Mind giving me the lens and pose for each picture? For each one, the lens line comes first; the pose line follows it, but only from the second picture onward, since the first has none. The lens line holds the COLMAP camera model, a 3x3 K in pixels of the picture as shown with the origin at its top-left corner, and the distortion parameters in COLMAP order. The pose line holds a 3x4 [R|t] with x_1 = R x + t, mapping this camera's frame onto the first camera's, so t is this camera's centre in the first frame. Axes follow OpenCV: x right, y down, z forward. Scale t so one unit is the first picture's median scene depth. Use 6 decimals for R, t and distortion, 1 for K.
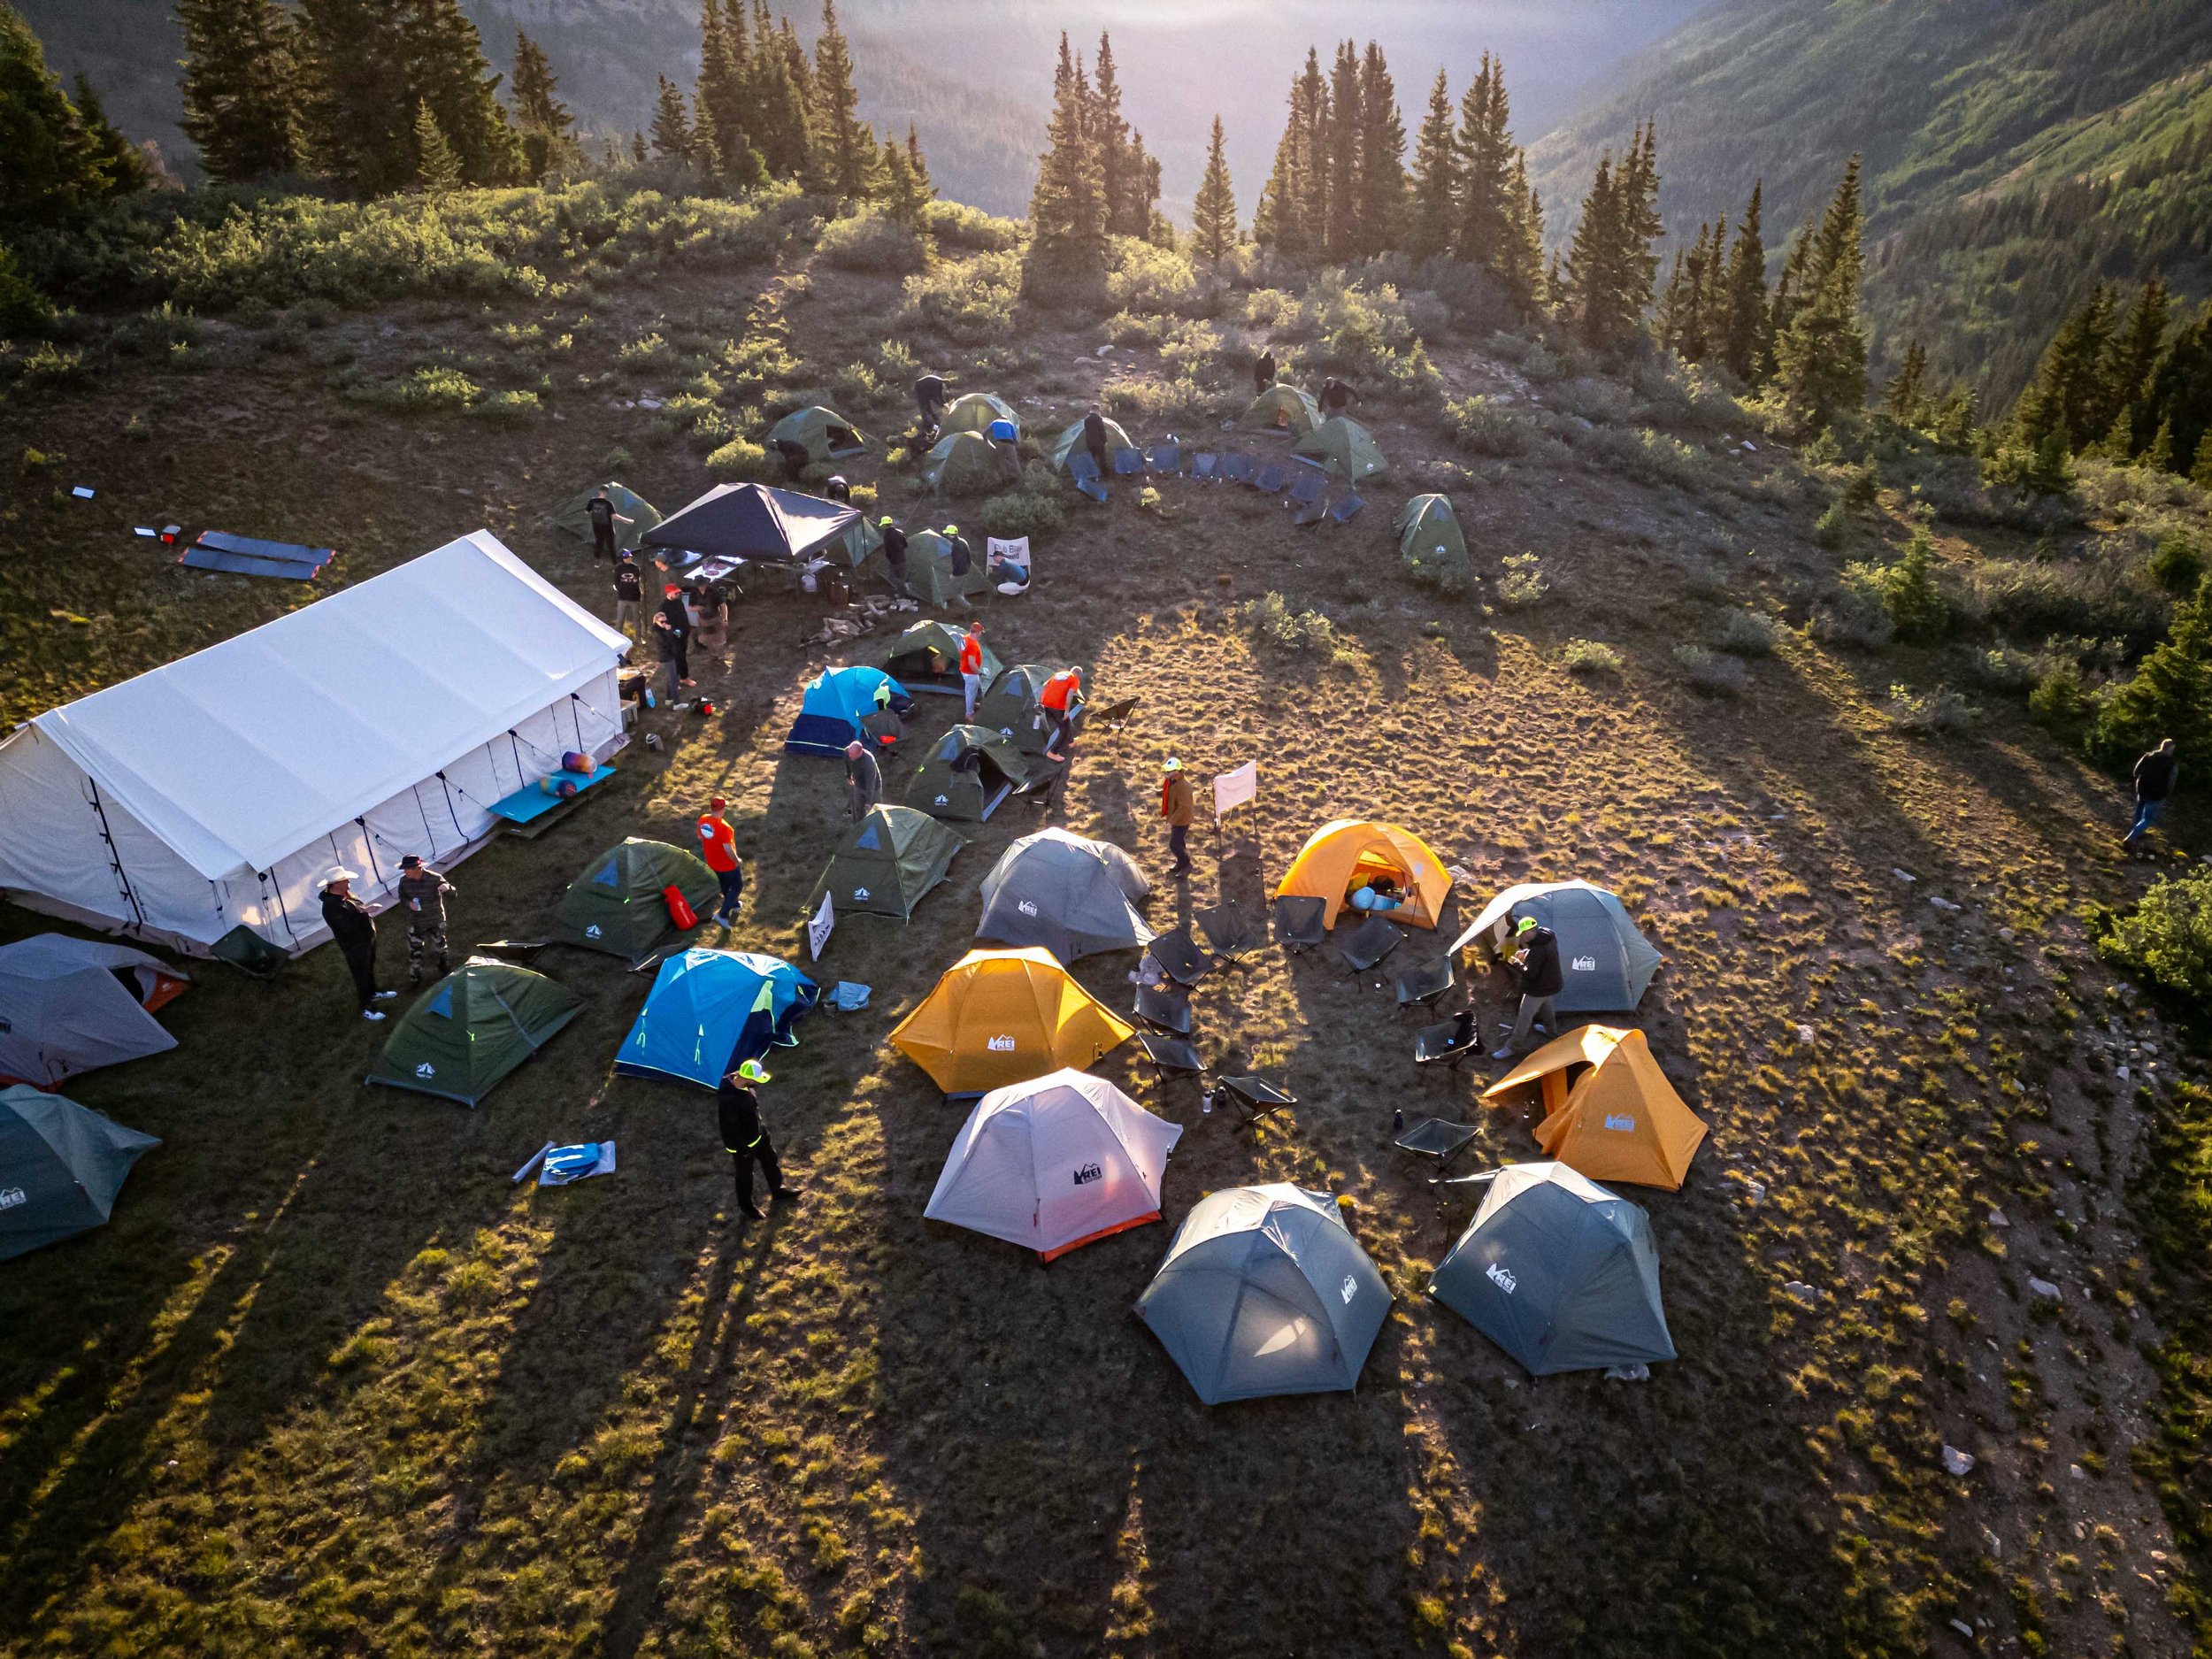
lens RADIAL K [[1662.6, 0, 1201.1], [0, 1662.6, 909.2], [0, 0, 1]] dist [0.084730, -0.086577]
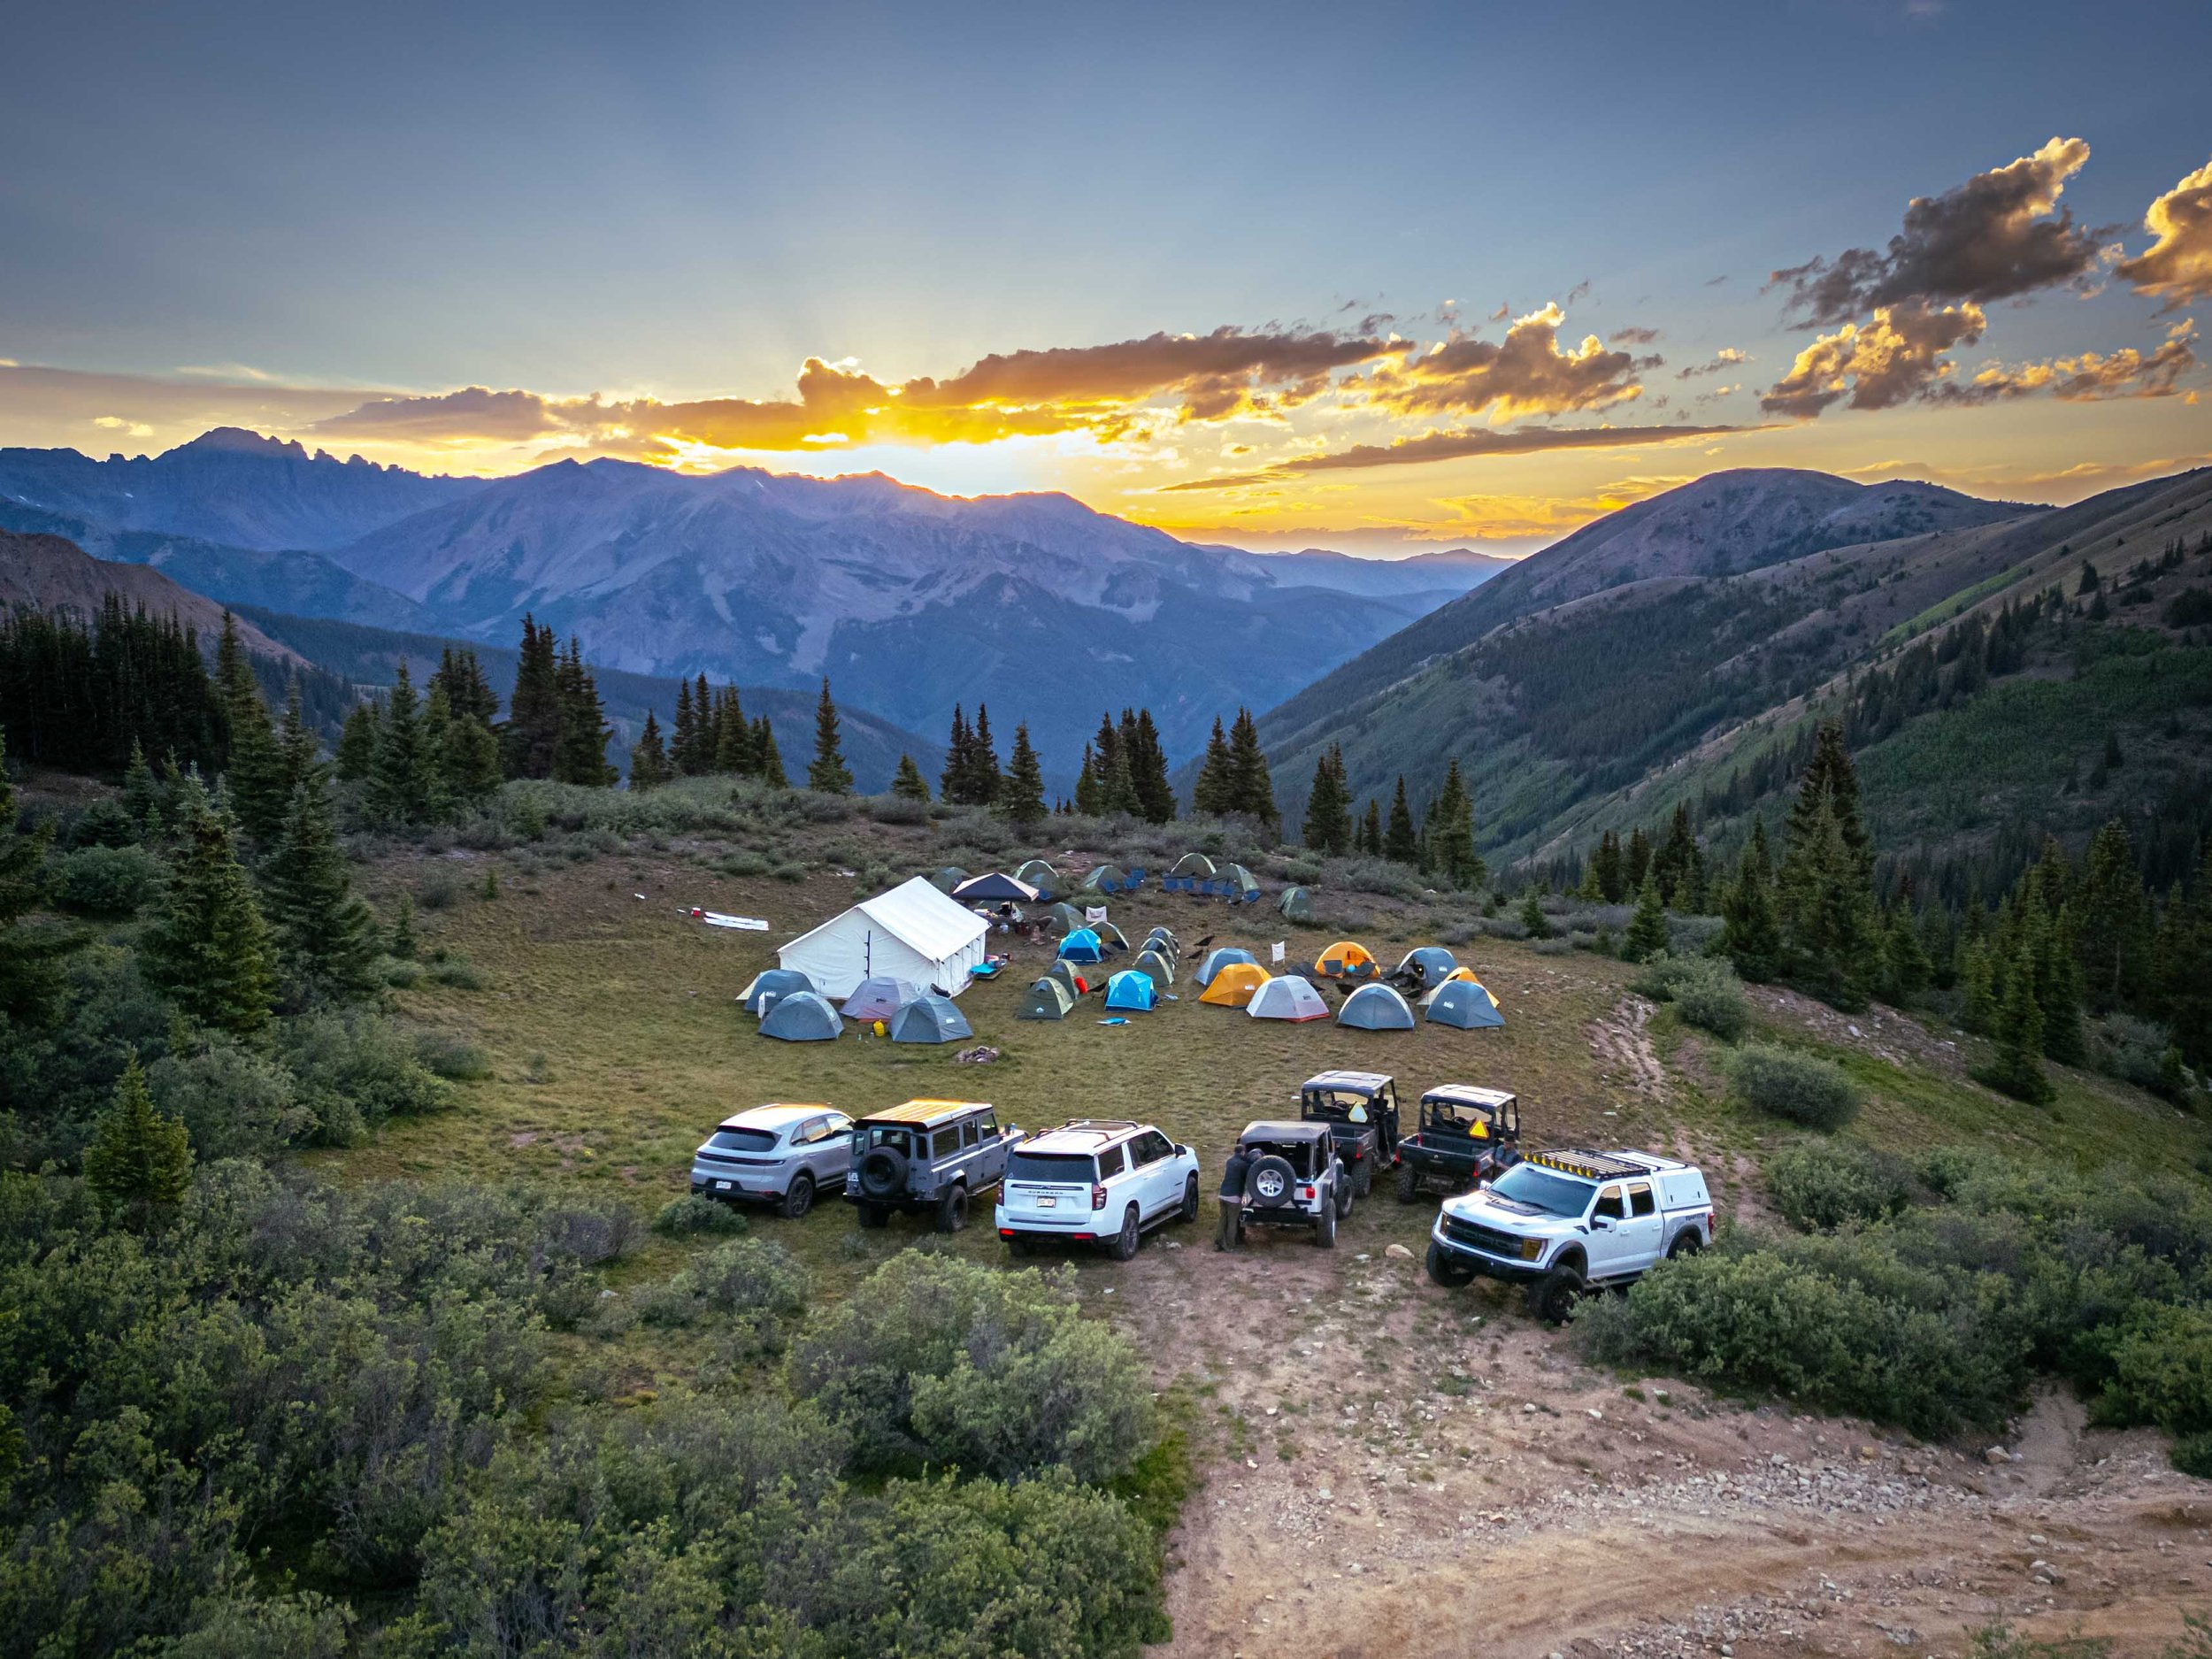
lens RADIAL K [[1804.8, 0, 1155.5], [0, 1804.8, 822.5], [0, 0, 1]] dist [0.104949, -0.121801]
pose [[0.980148, -0.025658, 0.196599, -0.231802], [0.105929, 0.905970, -0.409875, 0.283853], [-0.167596, 0.422564, 0.890703, -0.470990]]
